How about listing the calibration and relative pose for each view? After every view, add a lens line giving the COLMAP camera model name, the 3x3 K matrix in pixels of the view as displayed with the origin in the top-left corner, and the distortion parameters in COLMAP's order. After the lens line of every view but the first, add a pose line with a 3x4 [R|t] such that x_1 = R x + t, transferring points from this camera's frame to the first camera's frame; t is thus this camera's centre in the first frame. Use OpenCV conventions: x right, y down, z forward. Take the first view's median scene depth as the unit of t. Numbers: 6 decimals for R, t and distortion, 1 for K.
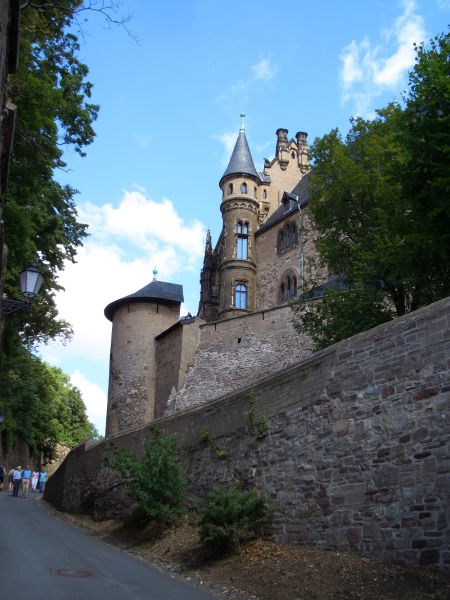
lens RADIAL K [[634.7, 0, 225.0], [0, 634.7, 300.0], [0, 0, 1]] dist [-0.196002, 0.158764]
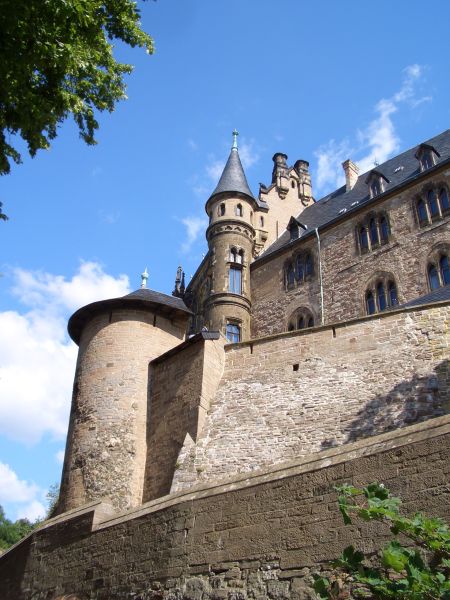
lens RADIAL K [[634.7, 0, 225.0], [0, 634.7, 300.0], [0, 0, 1]] dist [-0.196002, 0.158764]
pose [[0.987162, 0.091087, 0.131200, -0.084159], [-0.071033, 0.986107, -0.150155, 0.059566], [-0.143055, 0.138908, 0.979918, 0.228436]]
